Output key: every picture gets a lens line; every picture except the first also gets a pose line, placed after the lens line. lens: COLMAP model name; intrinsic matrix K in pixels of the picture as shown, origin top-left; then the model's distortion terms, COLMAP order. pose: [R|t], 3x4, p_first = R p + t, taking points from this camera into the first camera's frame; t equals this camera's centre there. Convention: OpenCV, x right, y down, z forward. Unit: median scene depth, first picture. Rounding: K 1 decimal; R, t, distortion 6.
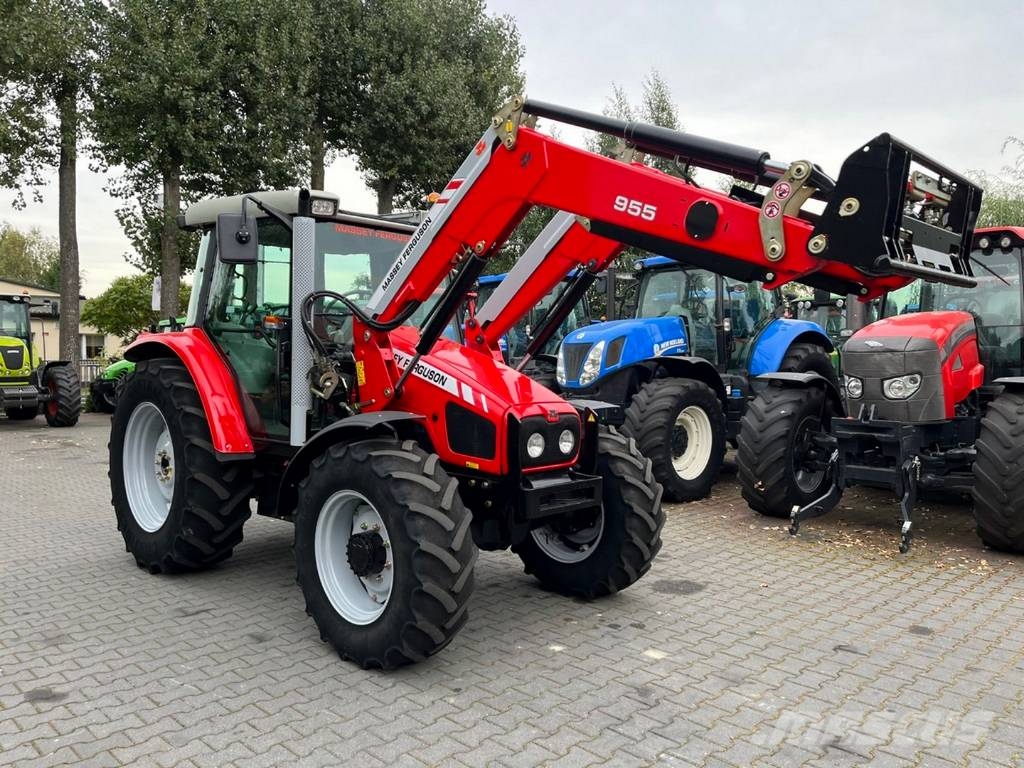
lens RADIAL K [[771.2, 0, 516.0], [0, 771.2, 382.4], [0, 0, 1]] dist [0.094731, -0.115177]
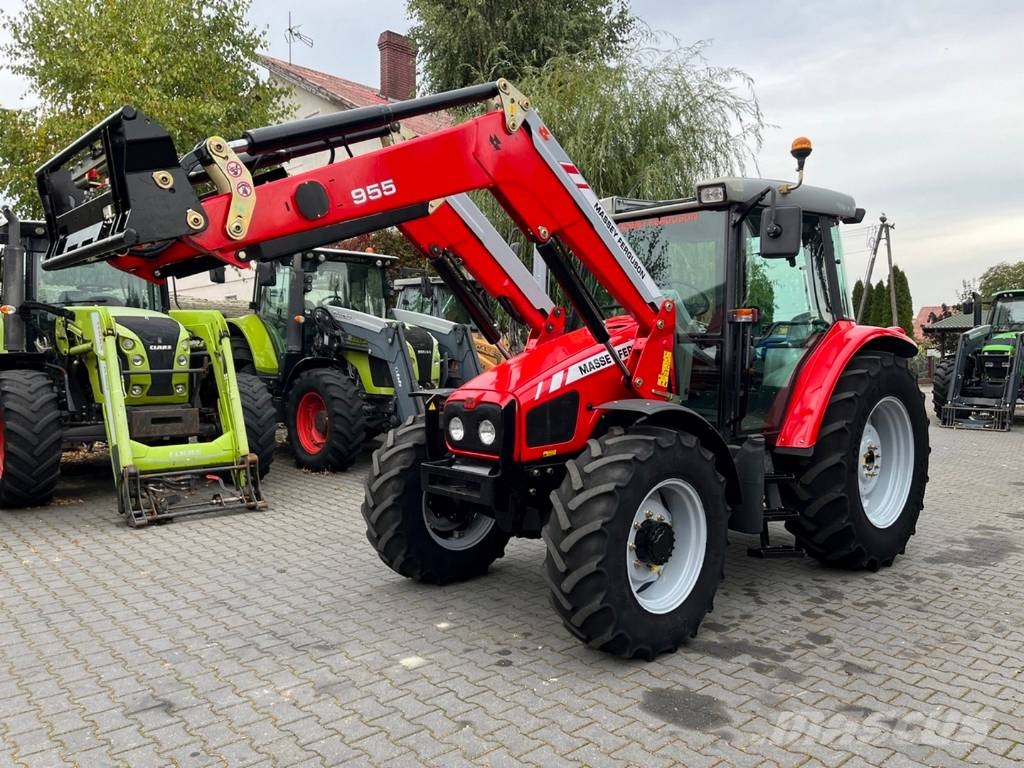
lens RADIAL K [[770.9, 0, 507.2], [0, 770.9, 395.4], [0, 0, 1]] dist [0.092048, -0.115245]
pose [[-0.060274, 0.046189, -0.997113, 0.861250], [-0.033843, 0.998260, 0.048288, -0.012557], [0.997608, 0.036656, -0.058606, 0.921557]]
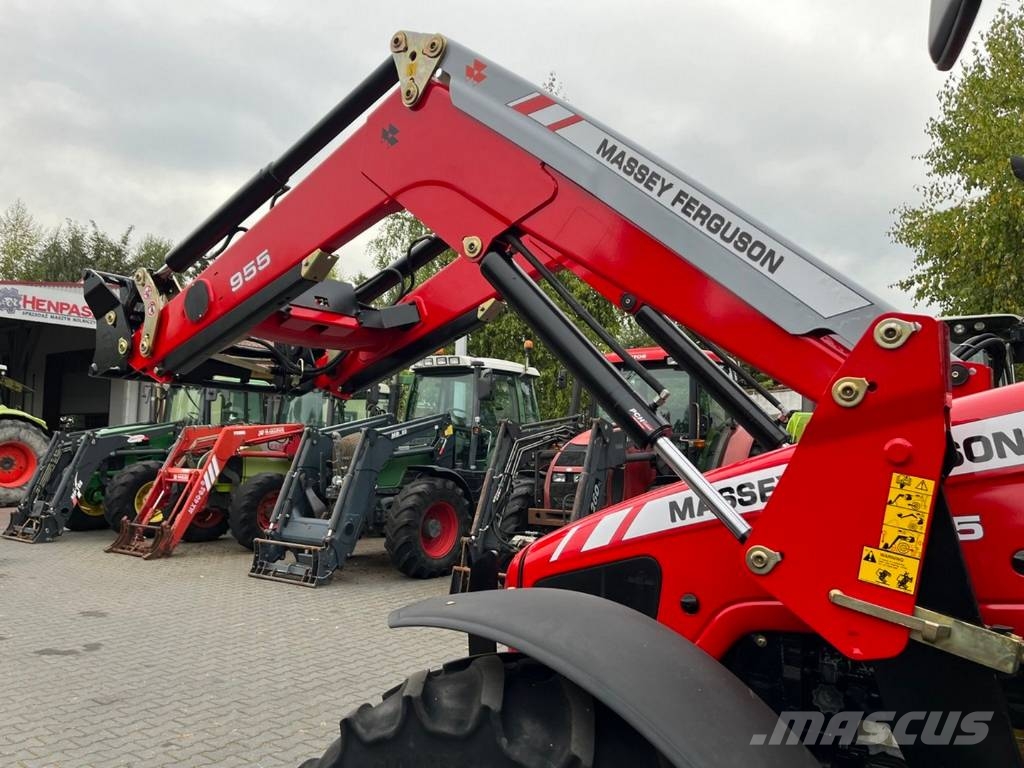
lens RADIAL K [[741.9, 0, 512.9], [0, 741.9, 404.3], [0, 0, 1]] dist [0.070162, -0.098431]
pose [[-0.987262, -0.033450, -0.155550, 0.135981], [-0.028132, 0.998946, -0.036265, -0.038545], [0.156599, -0.031427, -0.987162, 1.295865]]
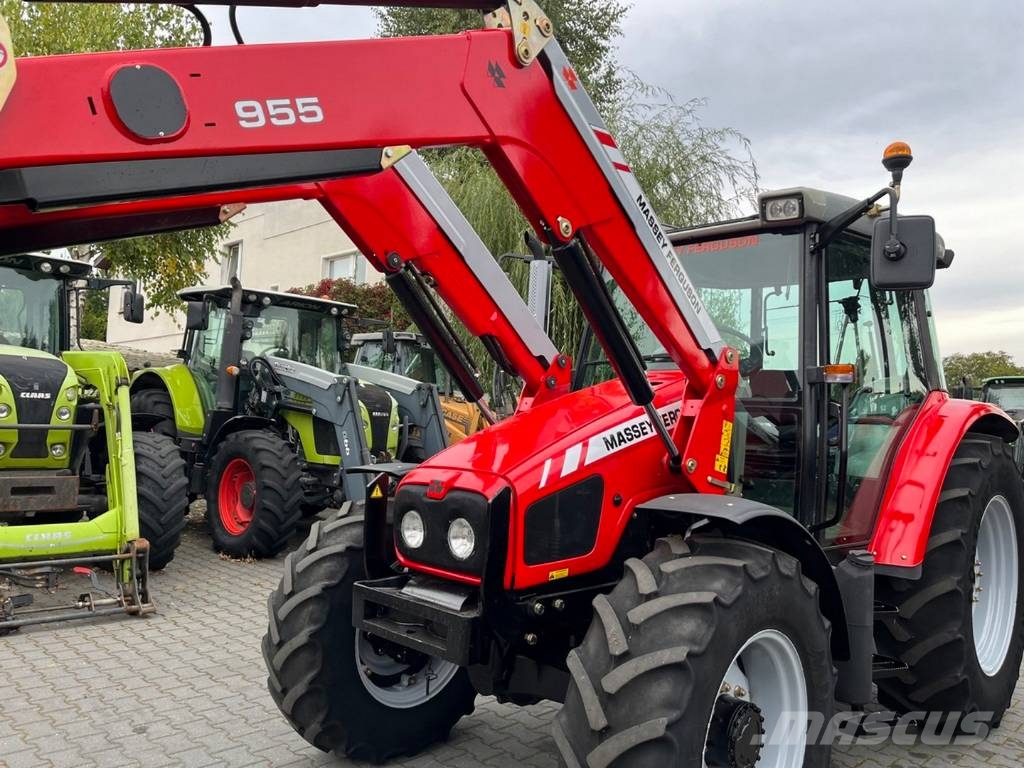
lens RADIAL K [[776.9, 0, 517.9], [0, 776.9, 380.2], [0, 0, 1]] dist [0.086314, -0.114029]
pose [[0.000451, -0.064345, -0.997928, 0.576483], [-0.070778, 0.995423, -0.064216, -0.007434], [0.997492, 0.070660, -0.004105, 0.886214]]
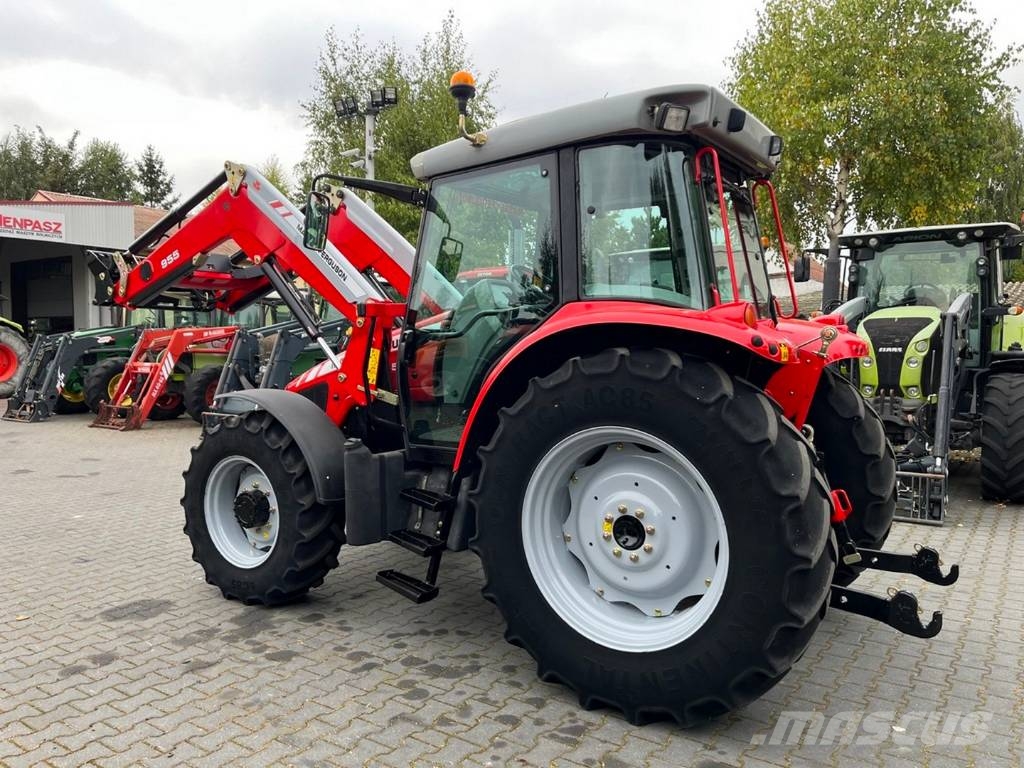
lens RADIAL K [[770.9, 0, 507.2], [0, 770.9, 395.4], [0, 0, 1]] dist [0.092048, -0.115245]
pose [[-0.984096, 0.000292, -0.177637, -0.039048], [-0.015392, 0.996097, 0.086909, -0.053270], [0.176969, 0.088261, -0.980251, 1.966441]]
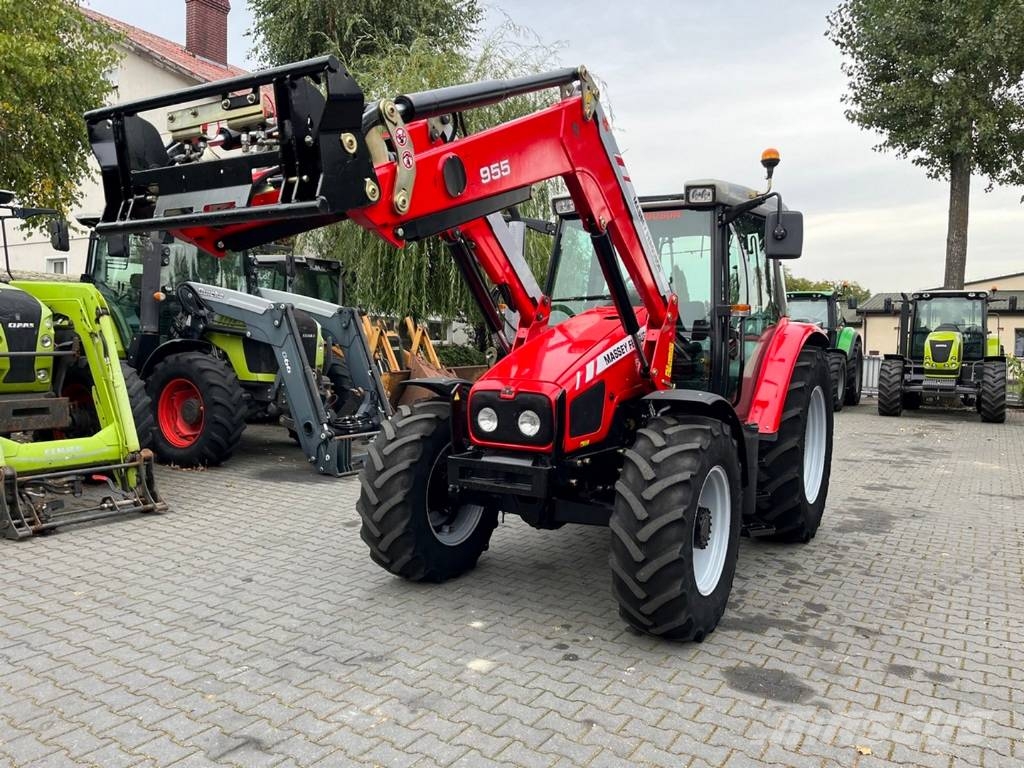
lens RADIAL K [[771.2, 0, 516.0], [0, 771.2, 382.4], [0, 0, 1]] dist [0.094731, -0.115177]
pose [[0.224614, 0.048238, -0.973253, 0.822806], [-0.049648, 0.998043, 0.038009, -0.005101], [0.973182, 0.039783, 0.226569, 0.659736]]
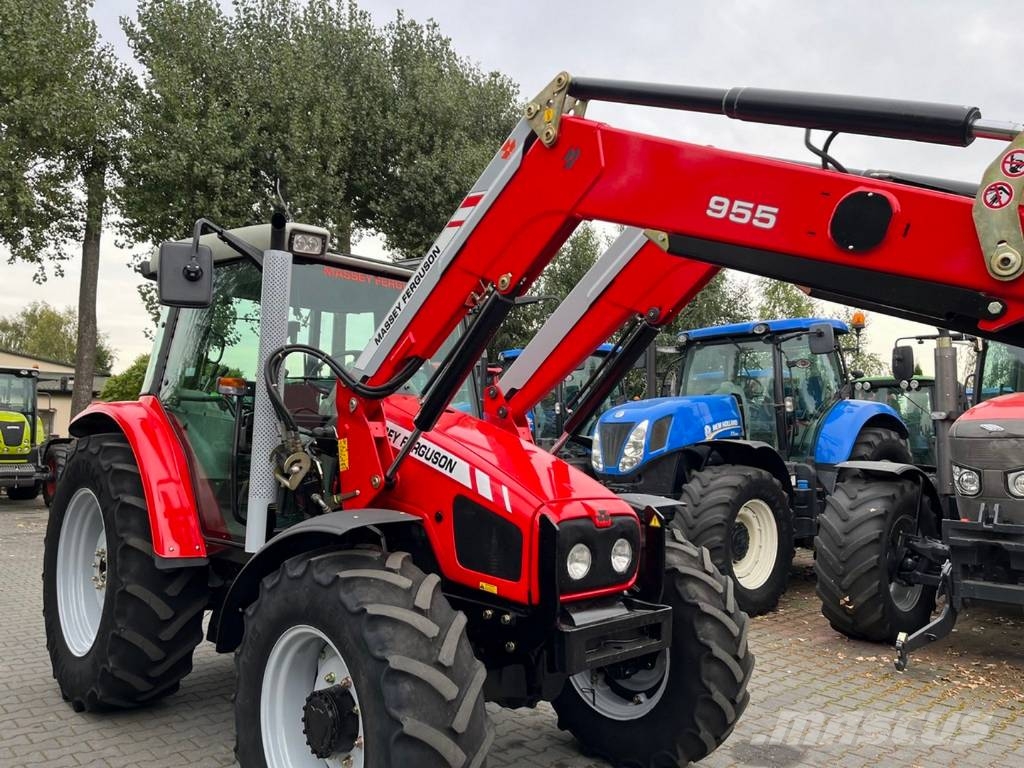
lens RADIAL K [[771.2, 0, 516.0], [0, 771.2, 382.4], [0, 0, 1]] dist [0.094731, -0.115177]
pose [[0.999382, 0.010897, -0.033423, -0.008106], [-0.014392, 0.994241, -0.106196, -0.003717], [0.032073, 0.106612, 0.993783, 0.226066]]
